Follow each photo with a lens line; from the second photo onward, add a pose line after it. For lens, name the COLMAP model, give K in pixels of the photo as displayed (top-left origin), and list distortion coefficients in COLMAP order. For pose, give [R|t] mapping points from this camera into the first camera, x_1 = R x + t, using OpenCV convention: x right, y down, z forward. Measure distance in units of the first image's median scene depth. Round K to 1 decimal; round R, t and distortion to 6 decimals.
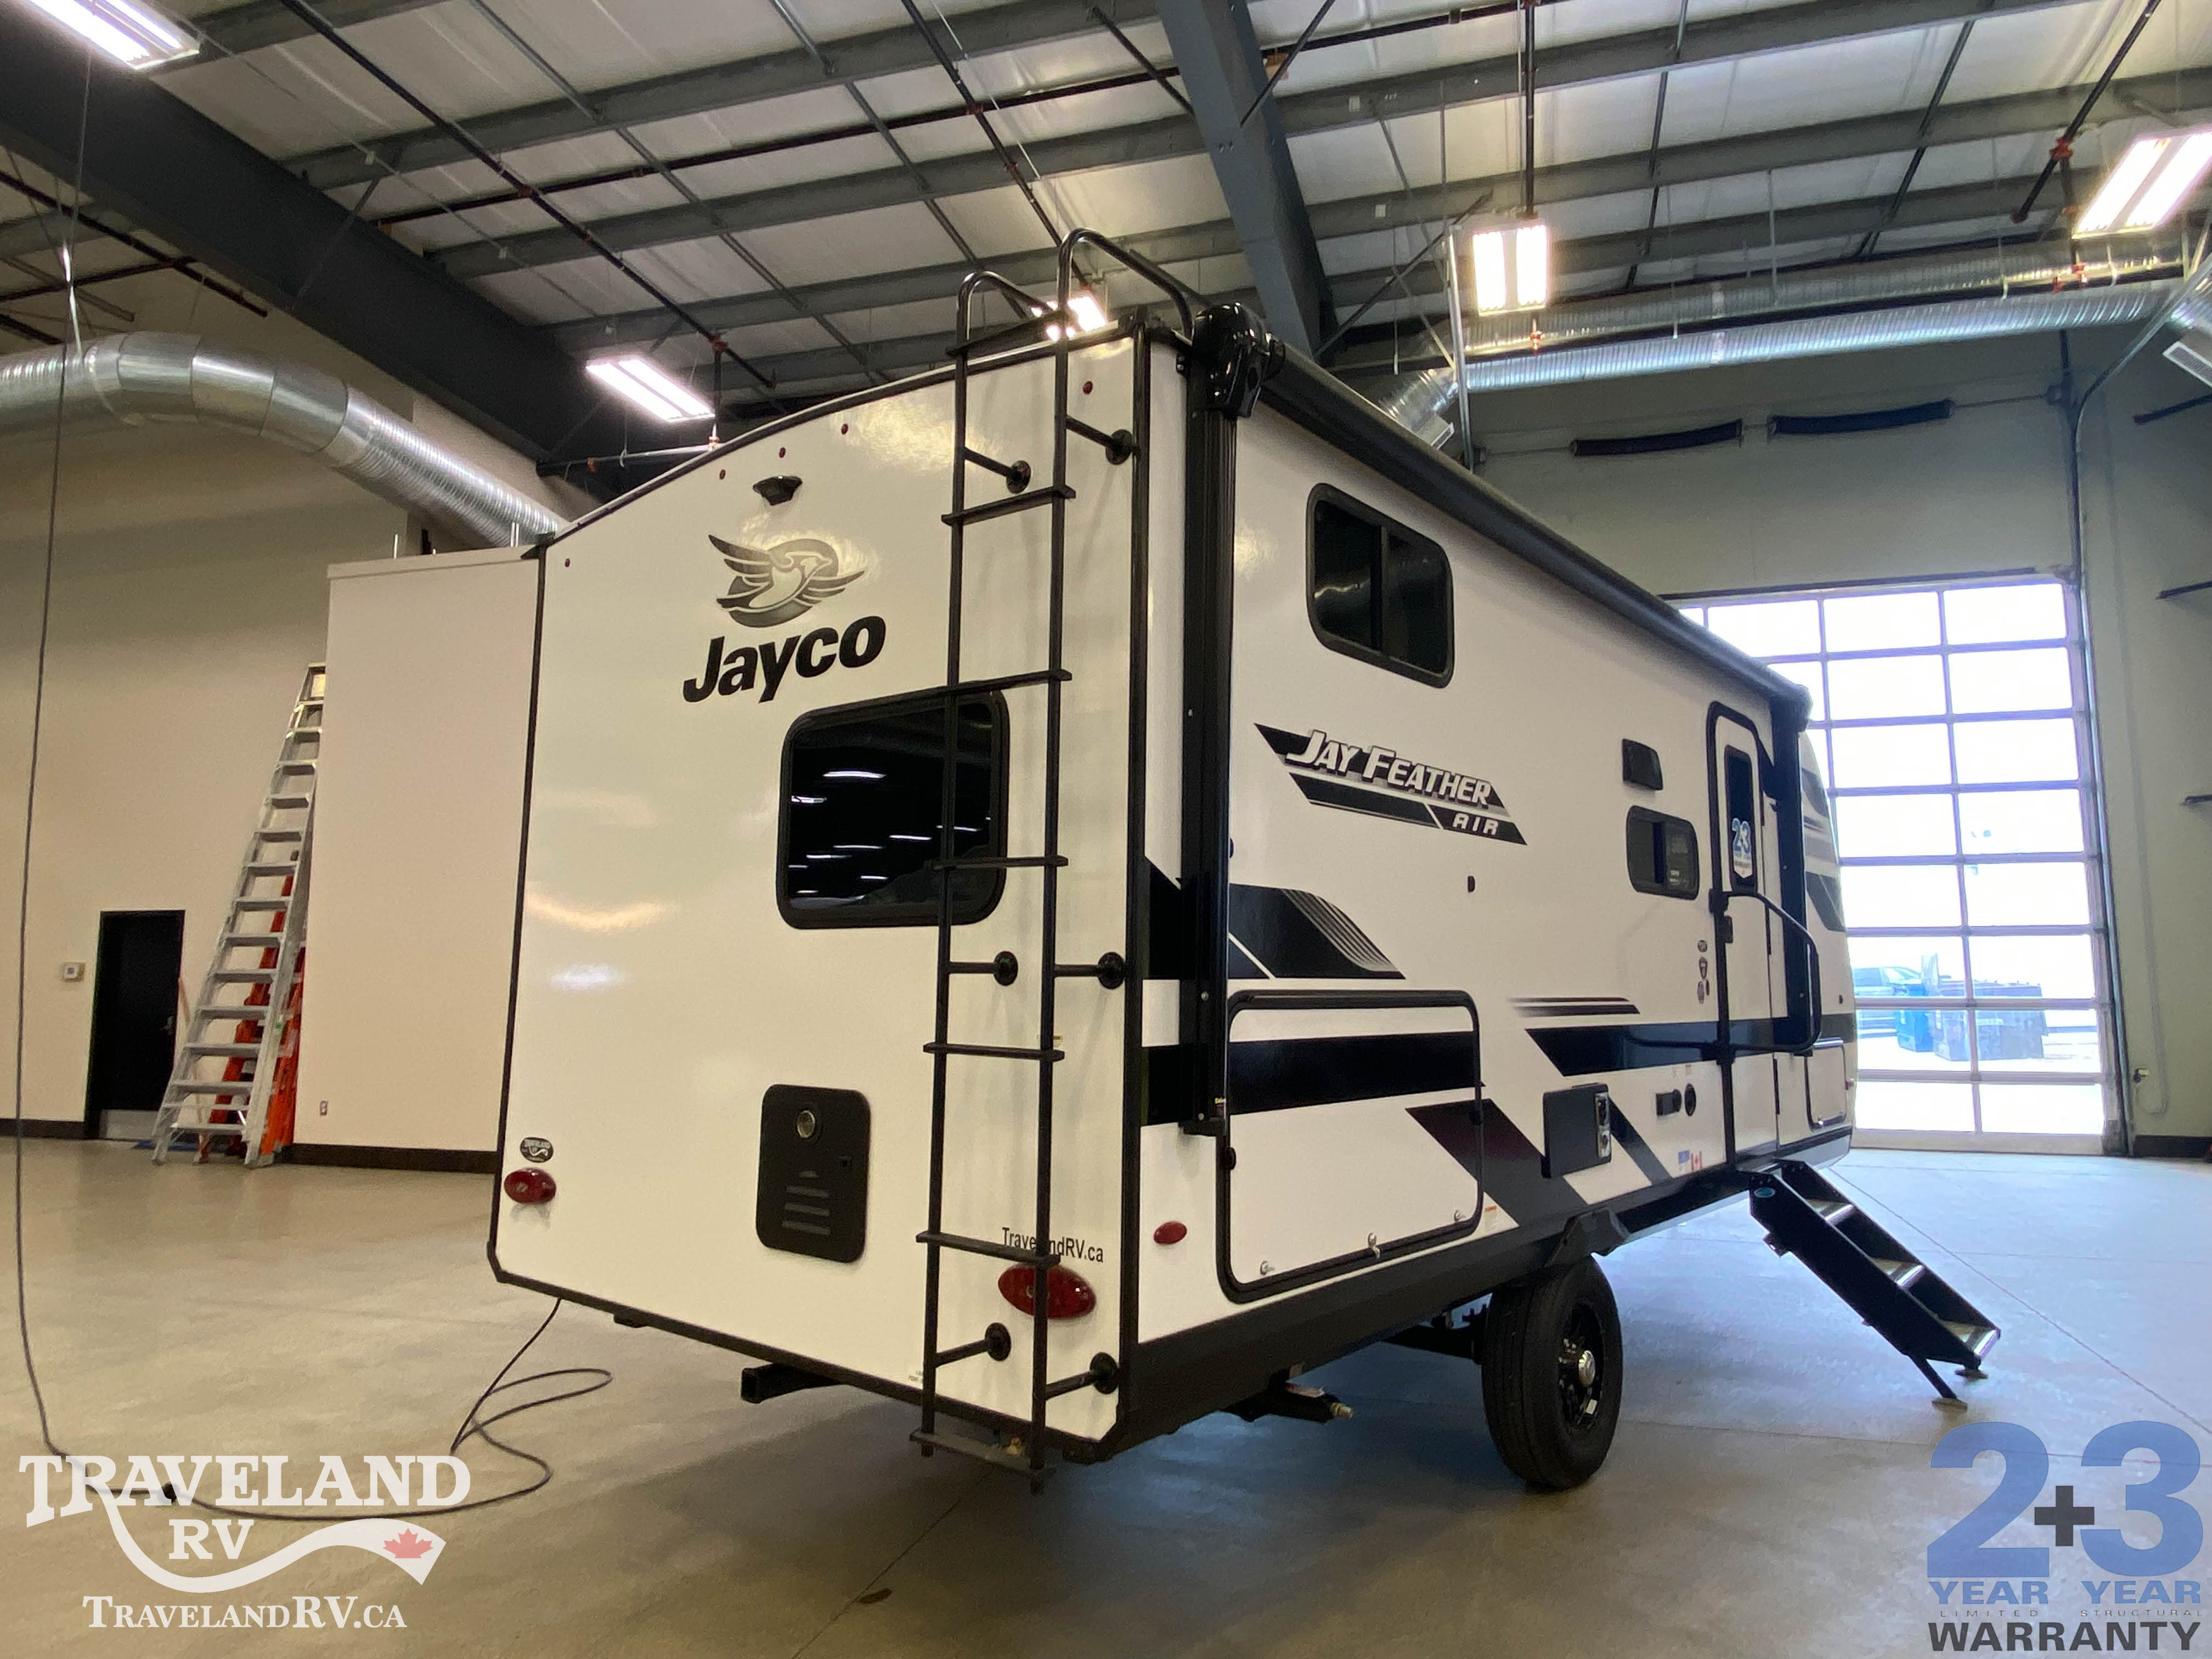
lens RADIAL K [[1368.8, 0, 1110.8], [0, 1368.8, 824.4], [0, 0, 1]] dist [0.008913, 0.001433]
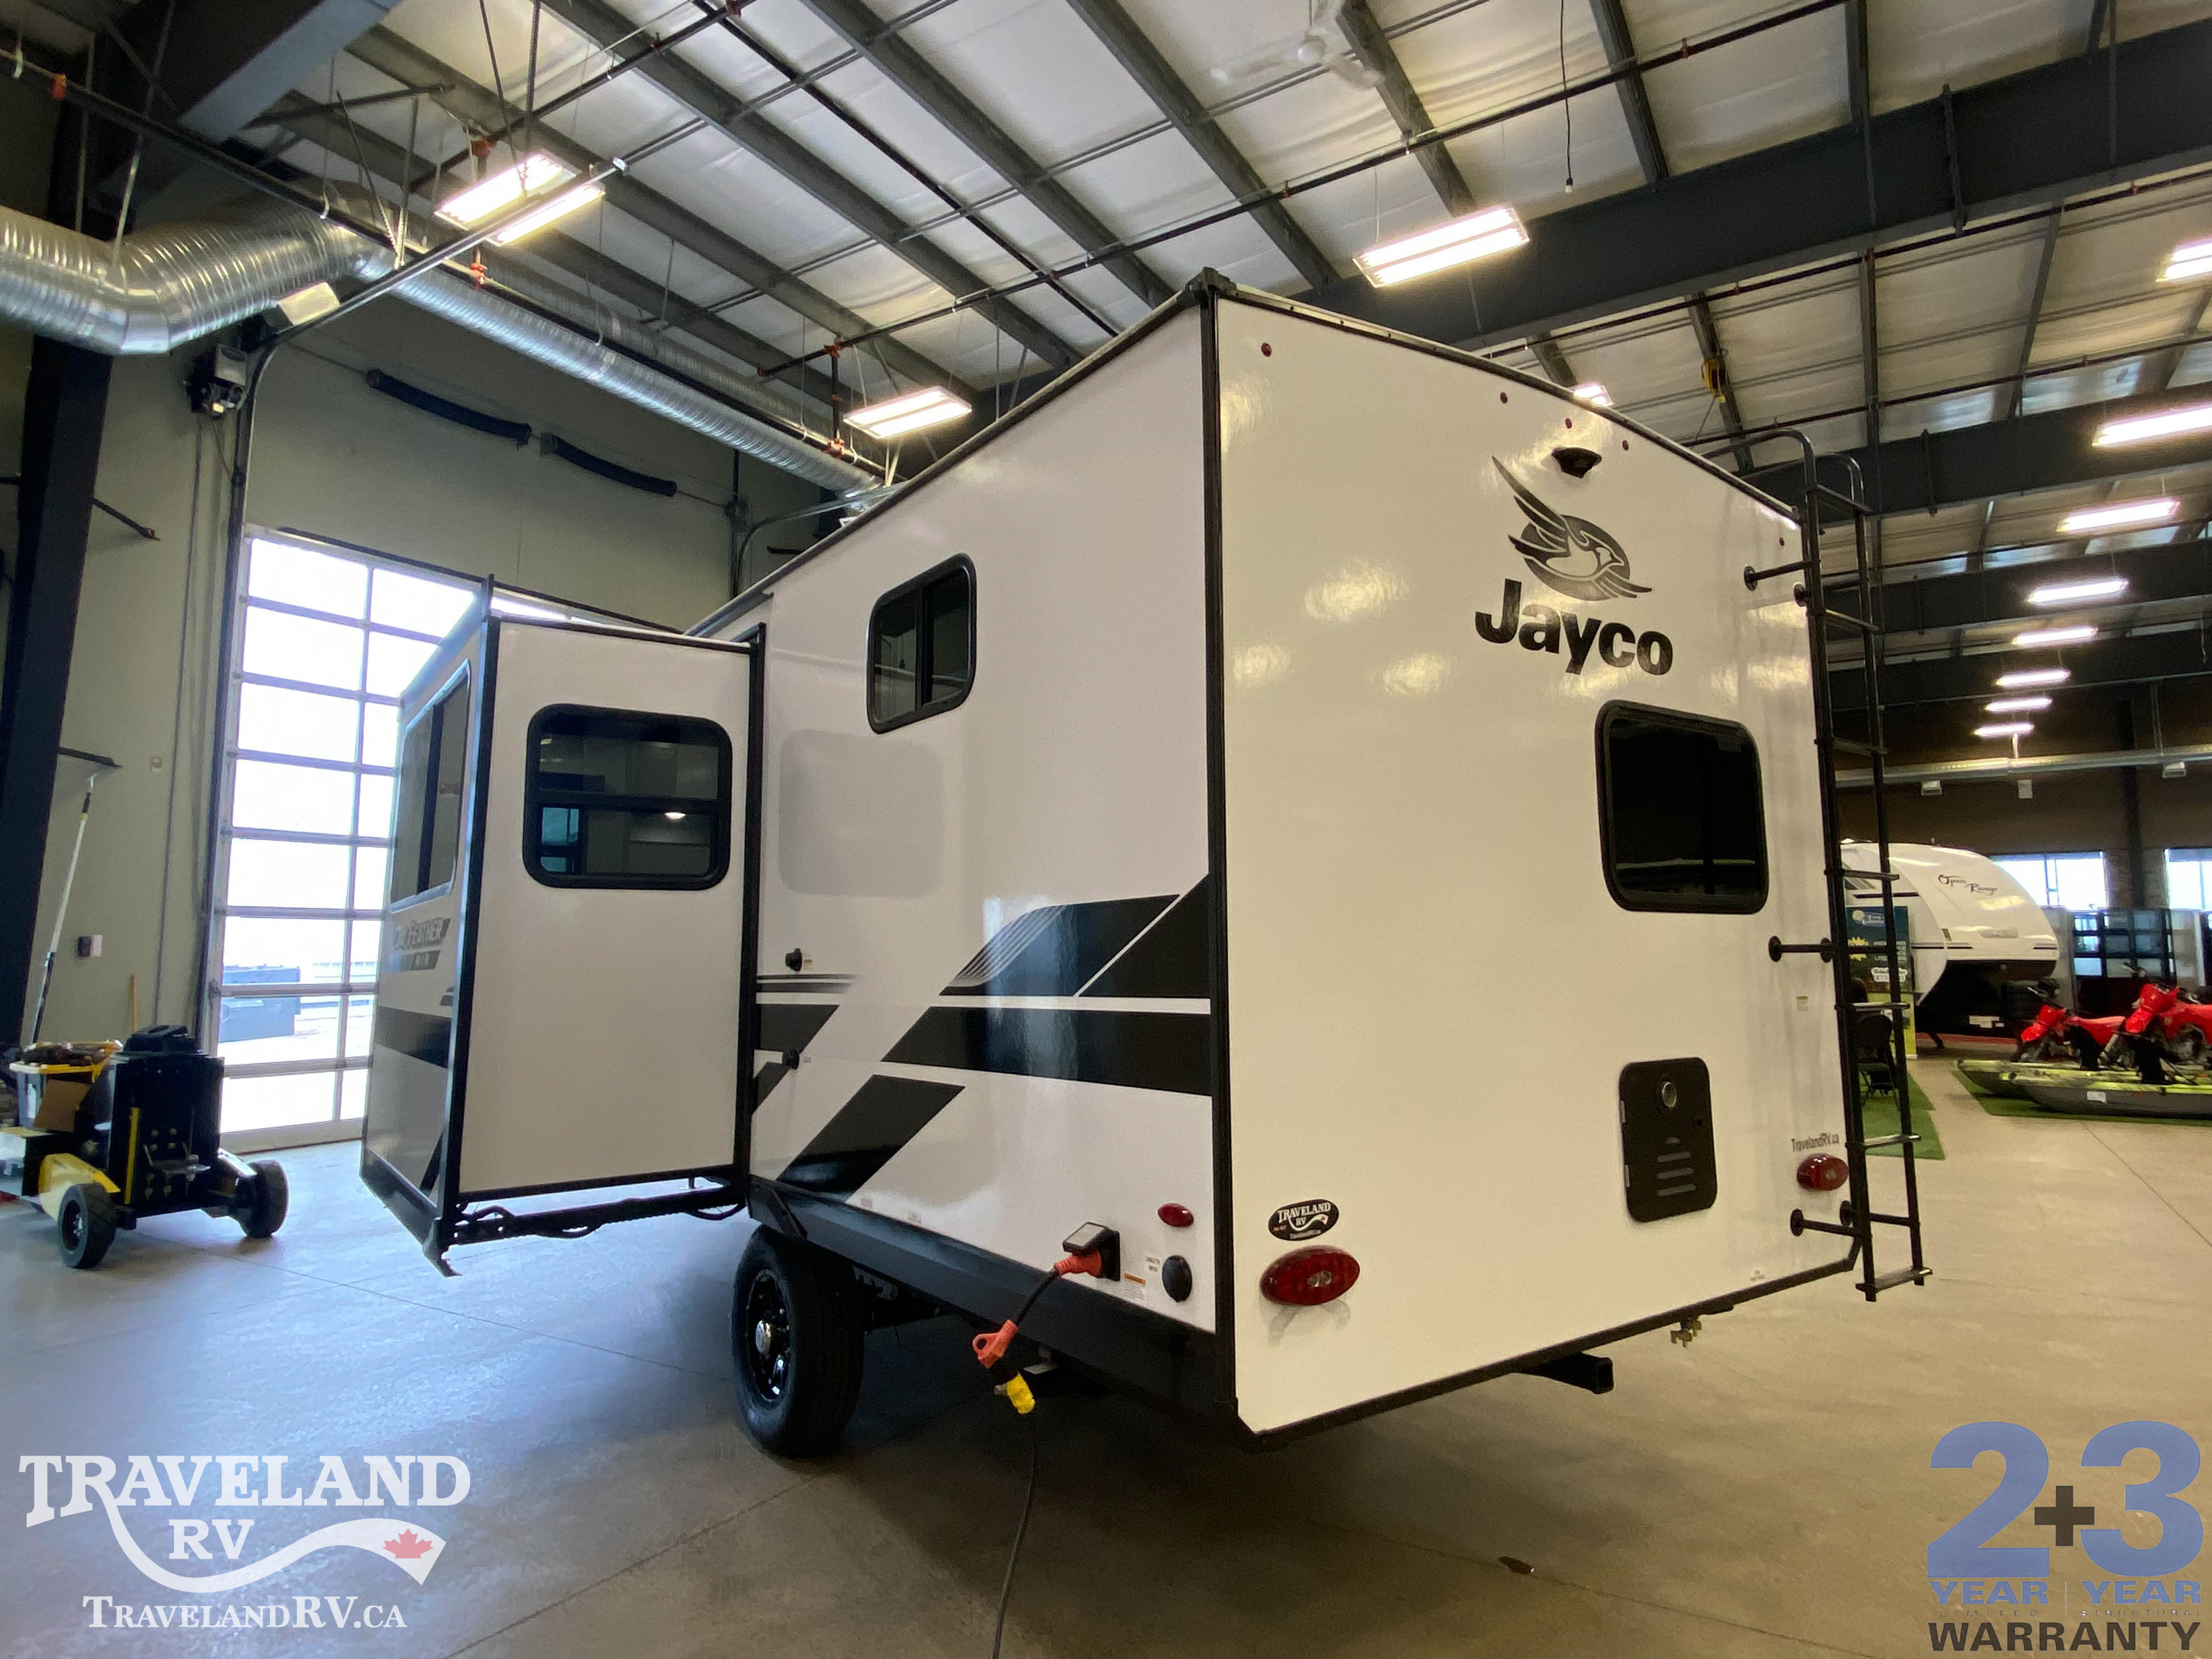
lens RADIAL K [[1269.8, 0, 1105.5], [0, 1269.8, 823.2], [0, 0, 1]] dist [0.021212, -0.002929]
pose [[0.268163, 0.094834, 0.958695, -1.133941], [-0.098066, 0.992661, -0.070763, 0.106224], [-0.958369, -0.075039, 0.275495, 1.005682]]
